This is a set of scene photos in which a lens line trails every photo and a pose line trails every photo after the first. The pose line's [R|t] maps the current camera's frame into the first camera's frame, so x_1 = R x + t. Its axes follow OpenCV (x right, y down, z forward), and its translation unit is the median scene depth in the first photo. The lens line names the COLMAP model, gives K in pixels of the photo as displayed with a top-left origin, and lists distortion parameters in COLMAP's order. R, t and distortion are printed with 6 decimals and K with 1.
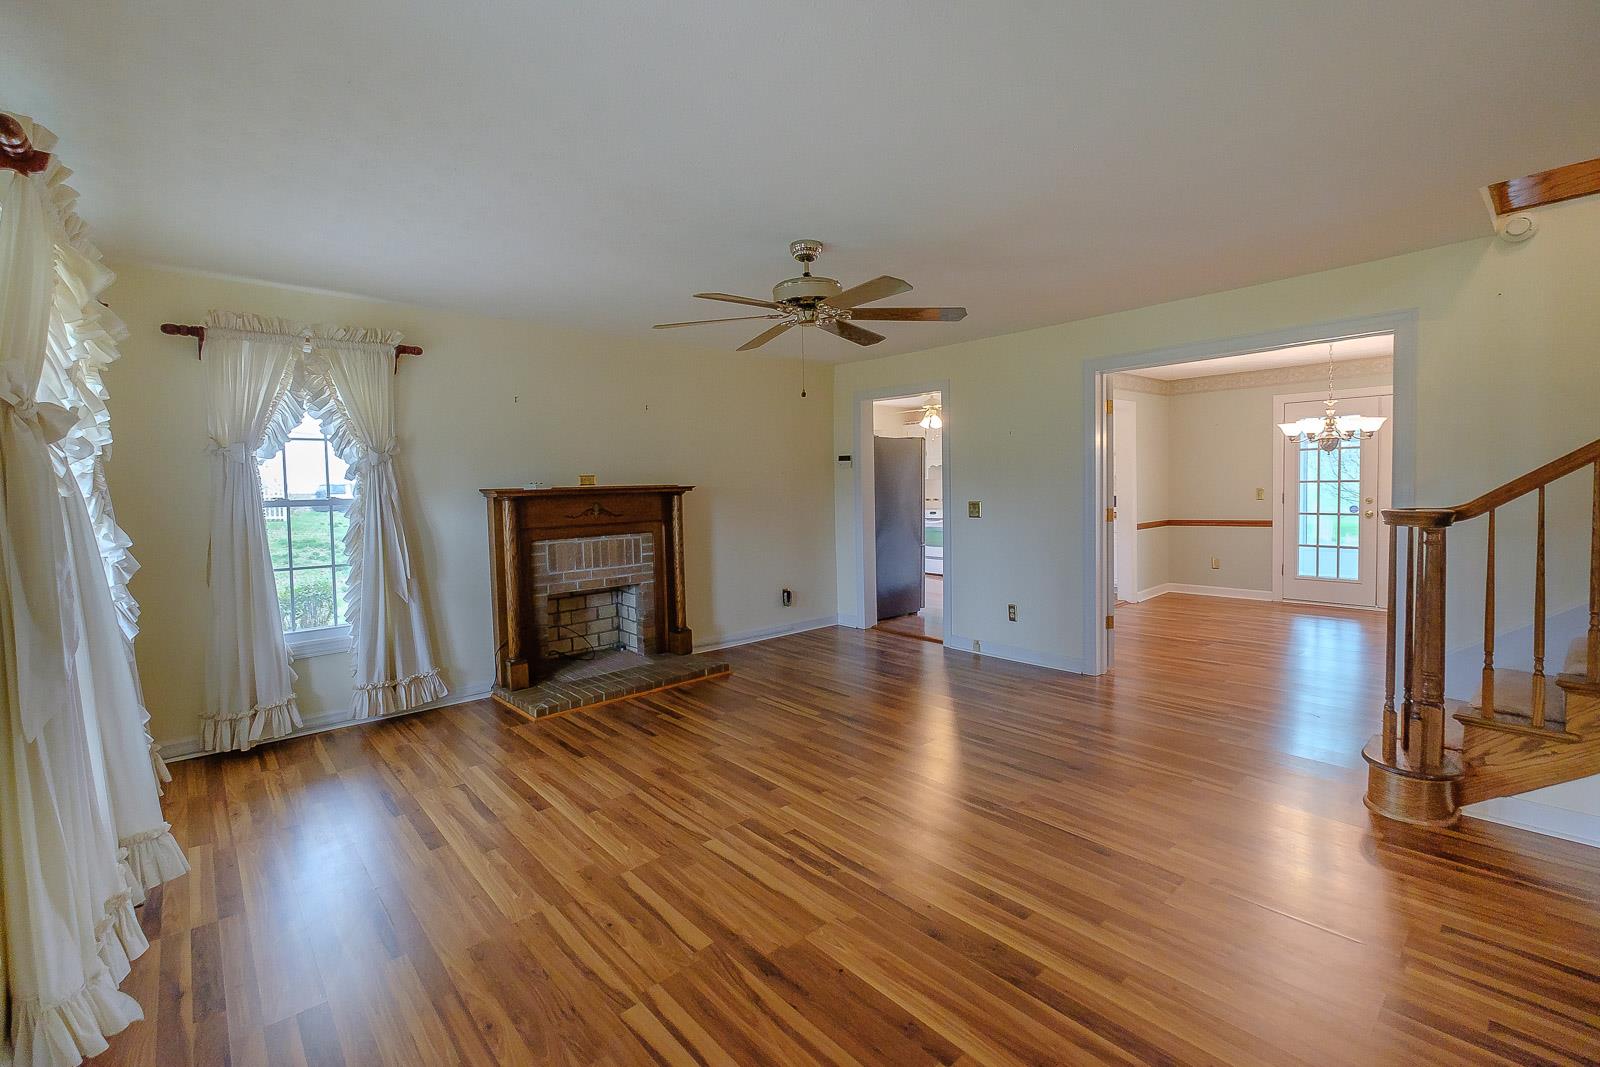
lens RADIAL K [[691.2, 0, 808.0], [0, 691.2, 518.8], [0, 0, 1]] dist [-0.002919, -0.000231]
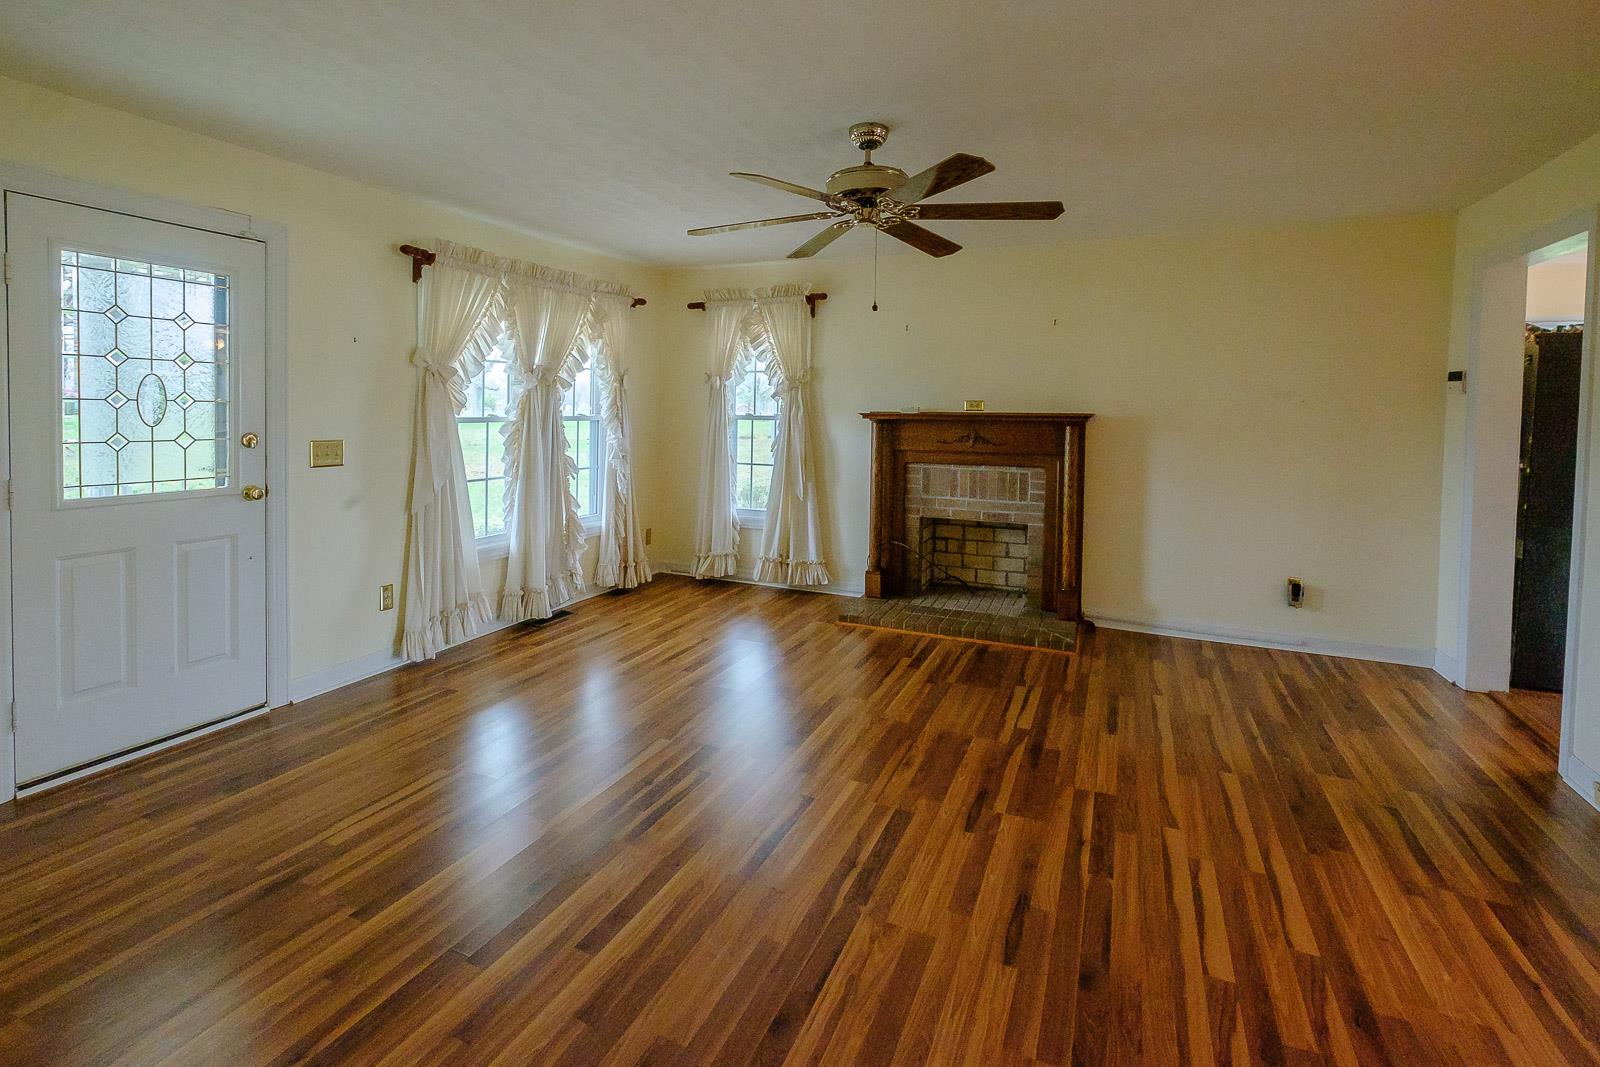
lens RADIAL K [[733.2, 0, 792.1], [0, 733.2, 440.3], [0, 0, 1]] dist [0.001105, -0.004505]
pose [[0.396188, 0.062632, -0.916031, 0.545655], [-0.064144, 0.997121, 0.040434, -0.035326], [0.915926, 0.042738, 0.399065, 0.398222]]
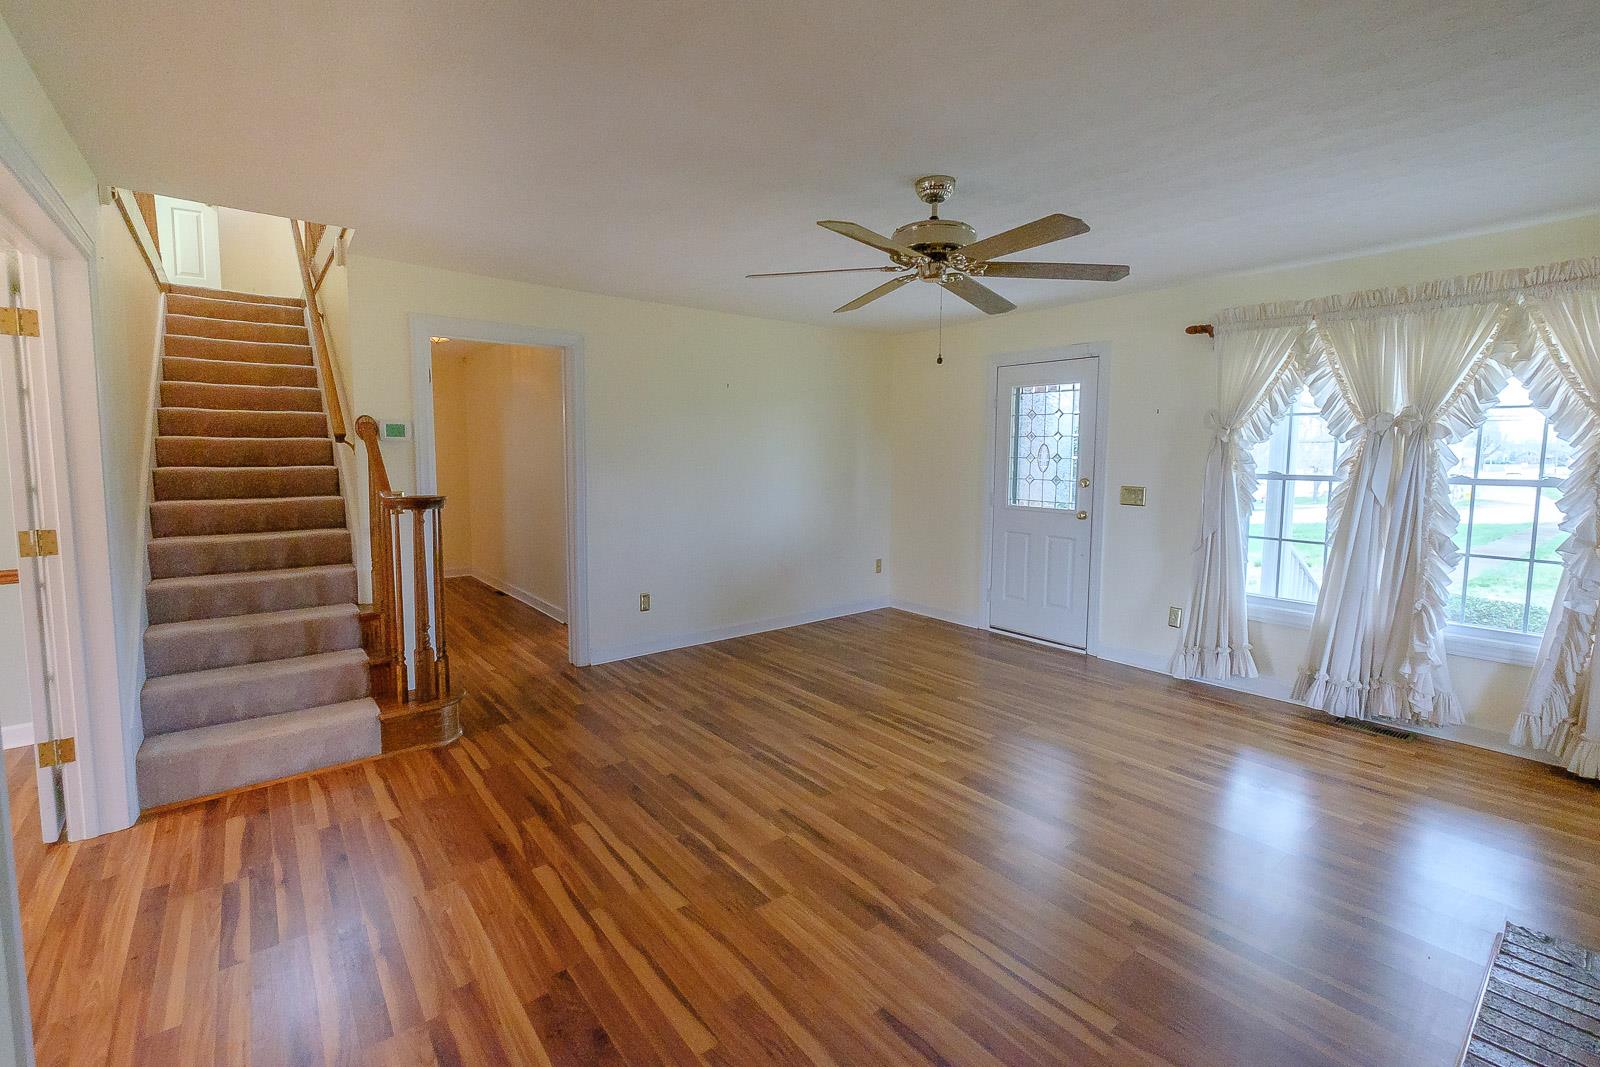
lens RADIAL K [[700.8, 0, 794.1], [0, 700.8, 514.0], [0, 0, 1]] dist [-0.001534, -0.000258]
pose [[-0.997354, 0.009747, 0.072040, 0.075005], [0.019667, 0.990193, 0.138314, -0.083992], [-0.069986, 0.139365, -0.987765, 1.301710]]
